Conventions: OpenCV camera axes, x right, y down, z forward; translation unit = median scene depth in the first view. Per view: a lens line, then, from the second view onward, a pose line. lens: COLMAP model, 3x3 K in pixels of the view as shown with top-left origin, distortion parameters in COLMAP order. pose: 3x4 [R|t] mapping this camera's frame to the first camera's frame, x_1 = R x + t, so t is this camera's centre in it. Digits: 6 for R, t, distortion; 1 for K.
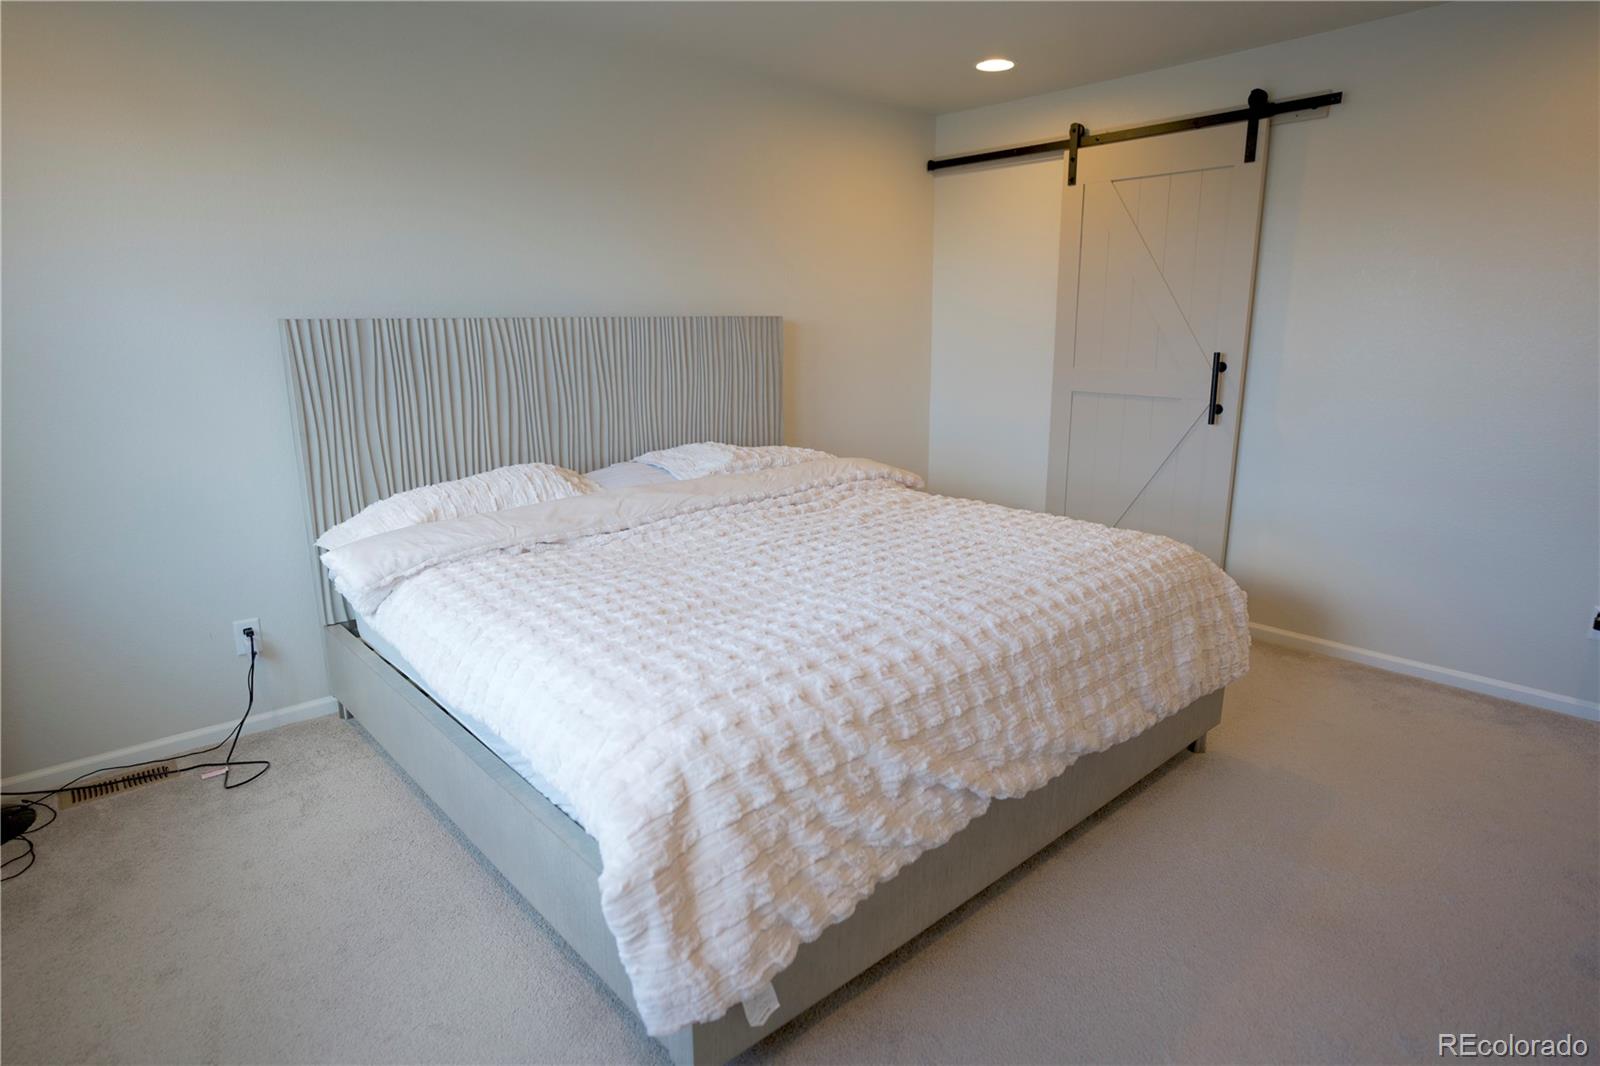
lens RADIAL K [[875.2, 0, 795.1], [0, 875.2, 533.1], [0, 0, 1]] dist [-0.054485, 0.039582]
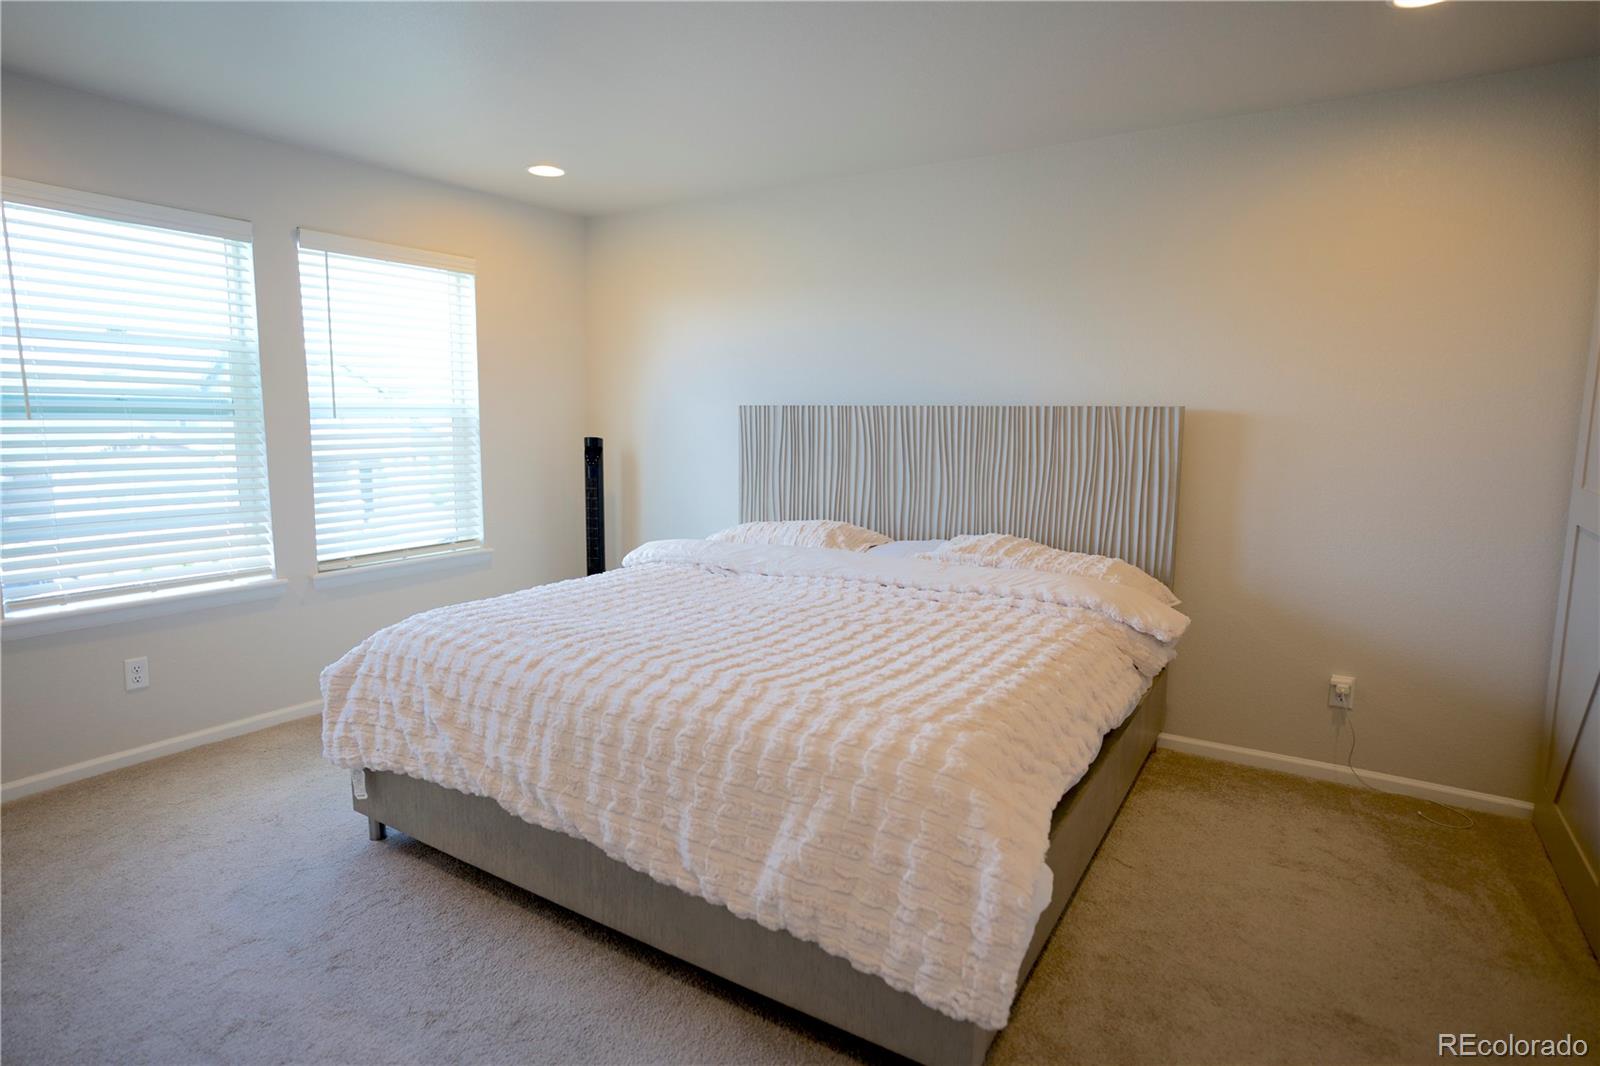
lens RADIAL K [[875.2, 0, 795.1], [0, 875.2, 533.1], [0, 0, 1]] dist [-0.054485, 0.039582]
pose [[0.278710, 0.136254, -0.950661, 0.981819], [-0.240473, 0.968252, 0.068274, -0.153955], [0.929781, 0.209580, 0.302627, 0.658441]]
